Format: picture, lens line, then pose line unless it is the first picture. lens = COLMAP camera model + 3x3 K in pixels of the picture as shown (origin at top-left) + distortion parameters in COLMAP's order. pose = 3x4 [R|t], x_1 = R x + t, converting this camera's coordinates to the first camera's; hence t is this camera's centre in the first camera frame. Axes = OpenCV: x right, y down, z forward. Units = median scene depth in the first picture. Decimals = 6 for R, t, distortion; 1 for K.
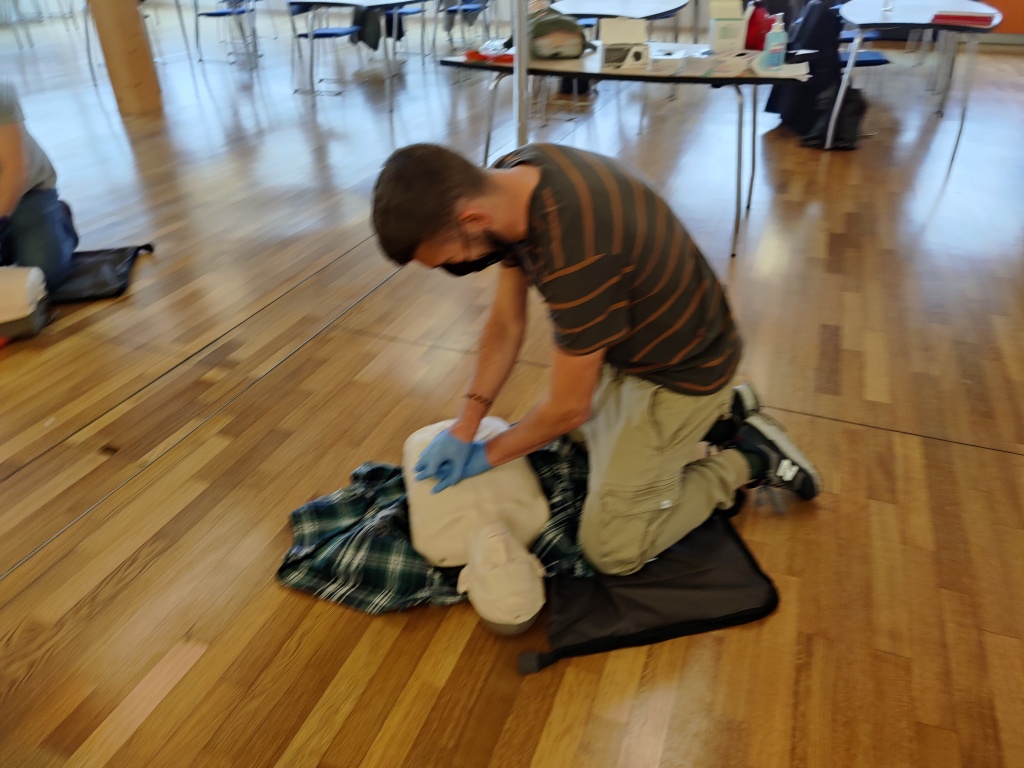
lens RADIAL K [[752.7, 0, 509.4], [0, 752.7, 381.3], [0, 0, 1]] dist [0.084223, -0.078946]
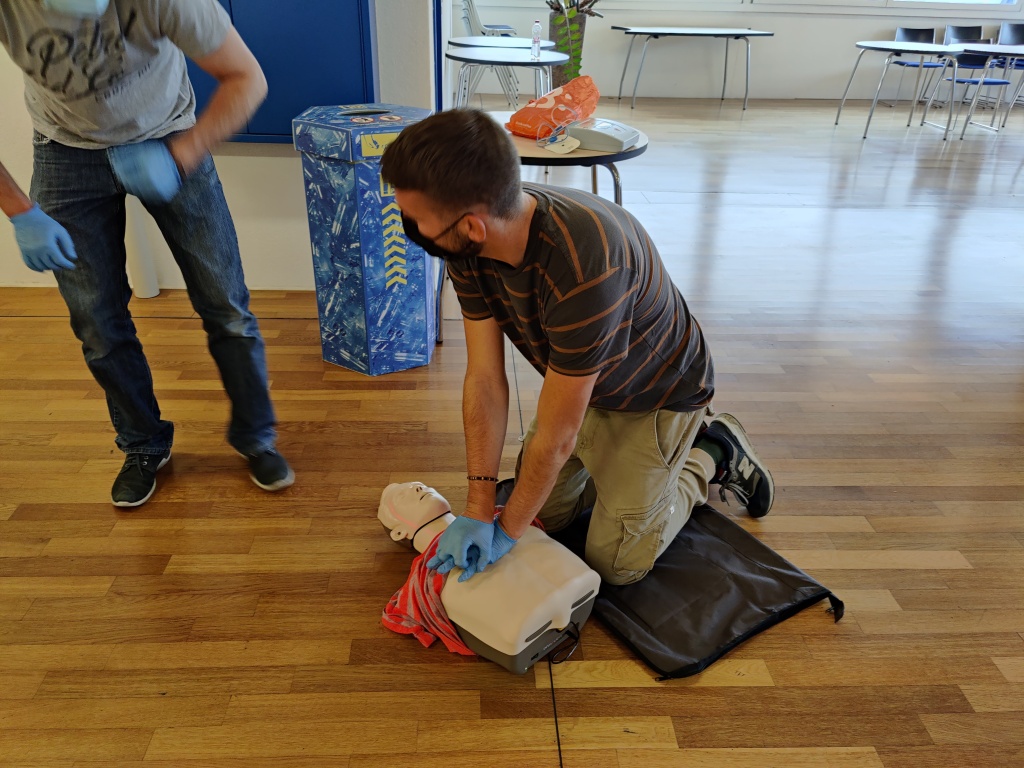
lens RADIAL K [[760.0, 0, 513.1], [0, 760.0, 382.1], [0, 0, 1]] dist [0.050134, -0.039066]
pose [[0.390388, 0.456382, -0.799570, -0.226073], [-0.507571, 0.831264, 0.226652, -0.340928], [0.768094, 0.317357, 0.556162, 0.547945]]
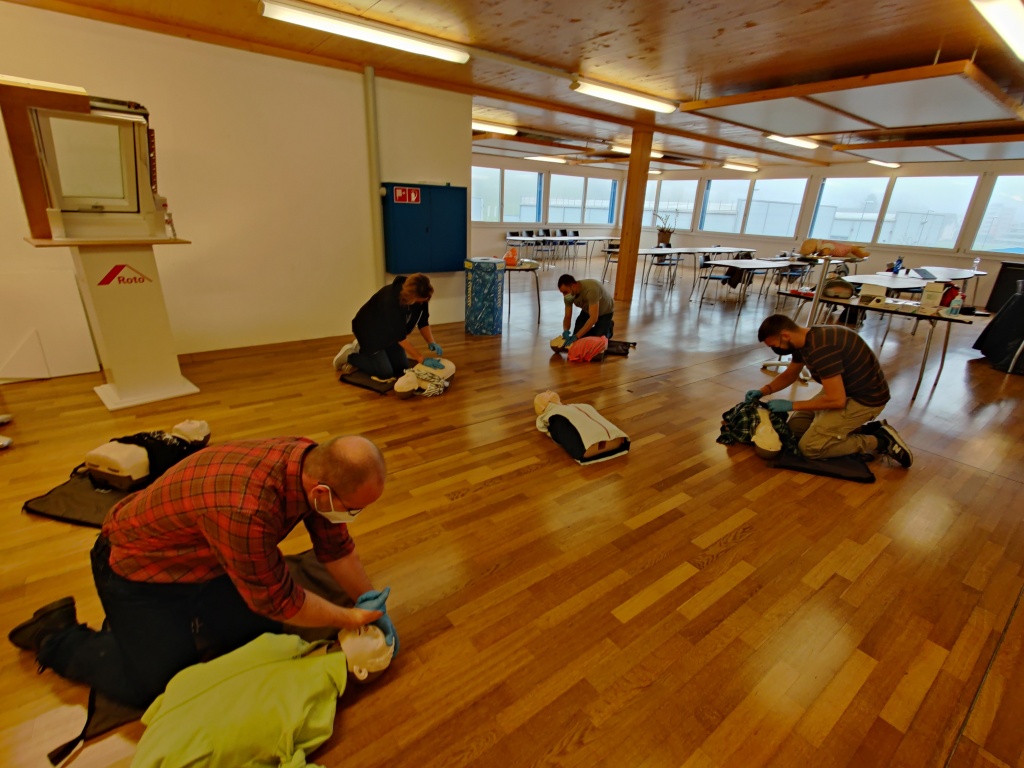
lens RADIAL K [[476.9, 0, 514.7], [0, 476.9, 390.5], [0, 0, 1]] dist [0.000869, -0.000071]
pose [[0.844624, 0.231463, -0.482737, 0.004533], [-0.319483, 0.941467, -0.107570, 0.311055], [0.429582, 0.245082, 0.869134, -0.606743]]
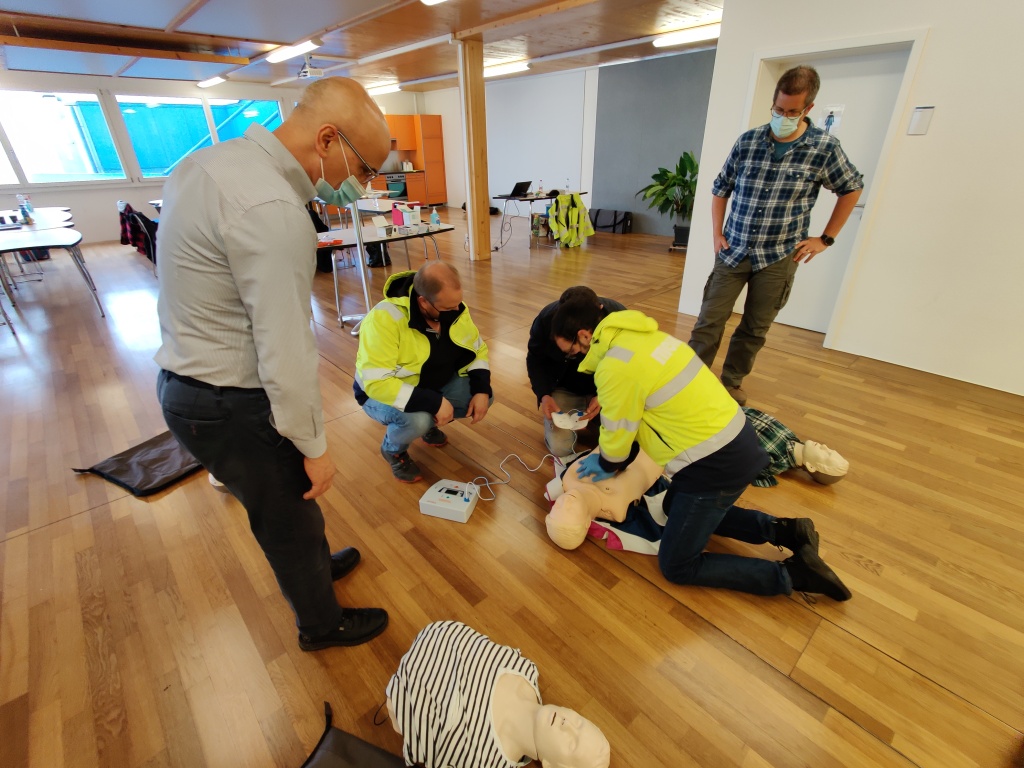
lens RADIAL K [[476.9, 0, 514.7], [0, 476.9, 390.5], [0, 0, 1]] dist [0.000869, -0.000071]
pose [[0.447825, -0.412491, 0.793287, -1.047744], [0.479566, 0.859622, 0.176259, -0.093800], [-0.754632, 0.301500, 0.582777, 0.039682]]
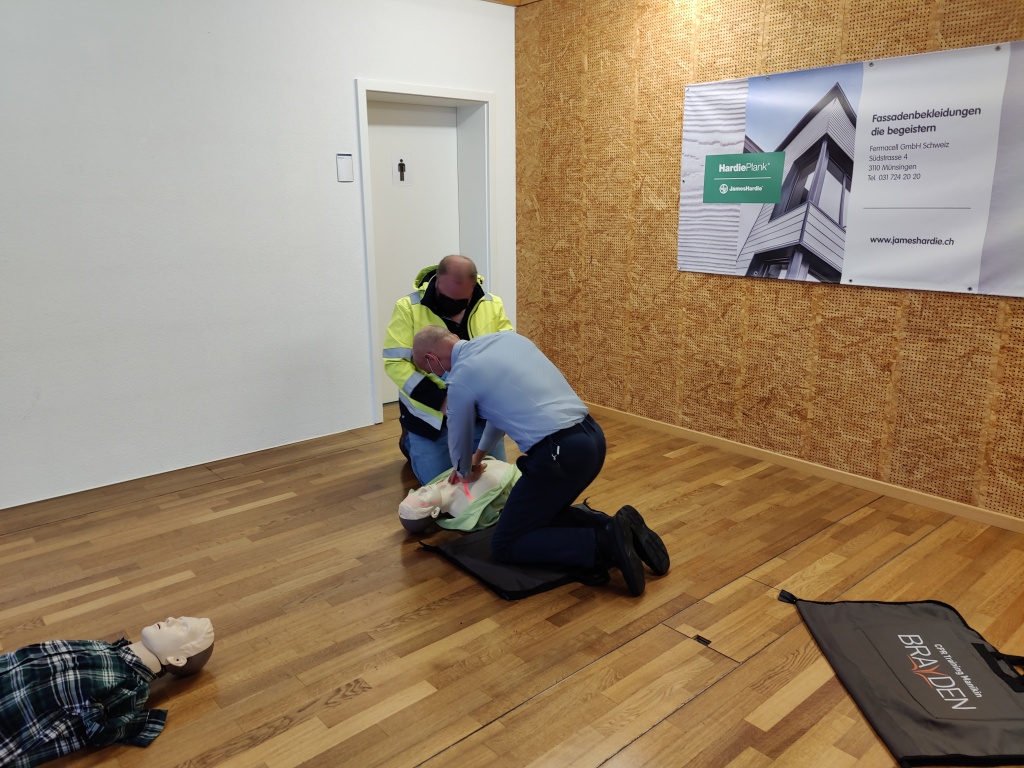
lens RADIAL K [[767.6, 0, 509.6], [0, 767.6, 371.4], [0, 0, 1]] dist [0.046297, -0.005426]
pose [[-0.880265, -0.092016, 0.465475, -0.904836], [0.263522, 0.720995, 0.640876, -0.240130], [-0.394577, 0.686803, -0.610418, 0.310083]]
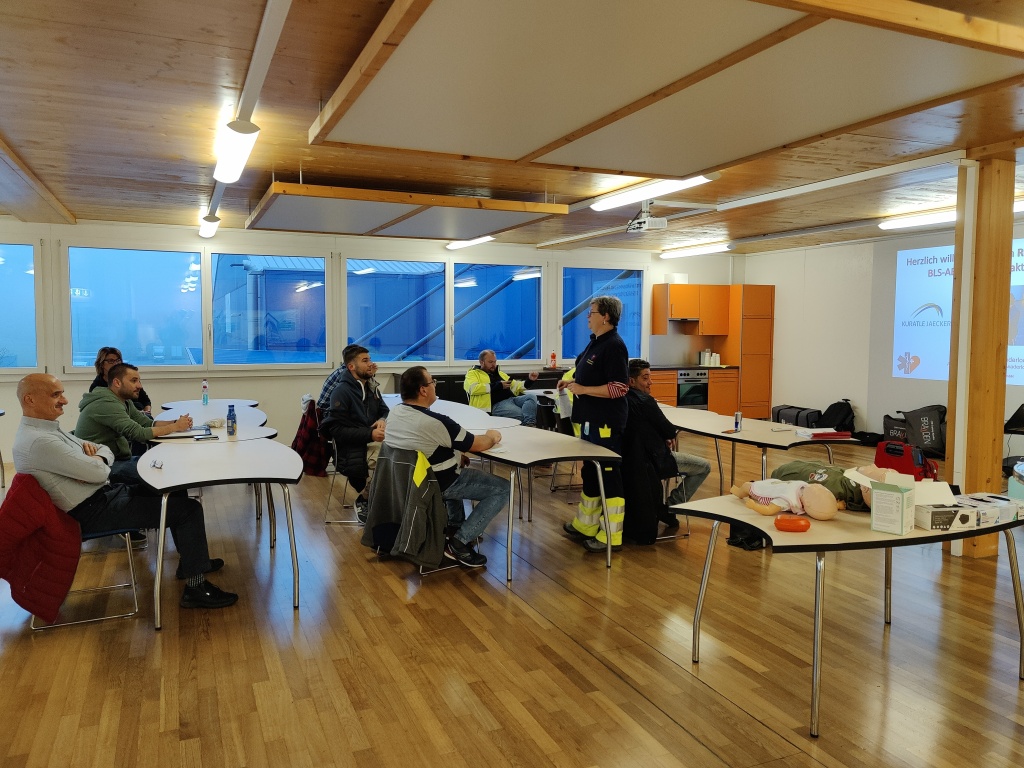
lens RADIAL K [[760.0, 0, 513.1], [0, 760.0, 382.1], [0, 0, 1]] dist [0.050134, -0.039066]
pose [[0.712724, -0.043227, 0.700111, -0.949990], [0.360062, 0.879115, -0.312270, -0.473571], [-0.601980, 0.474646, 0.642130, 0.635557]]
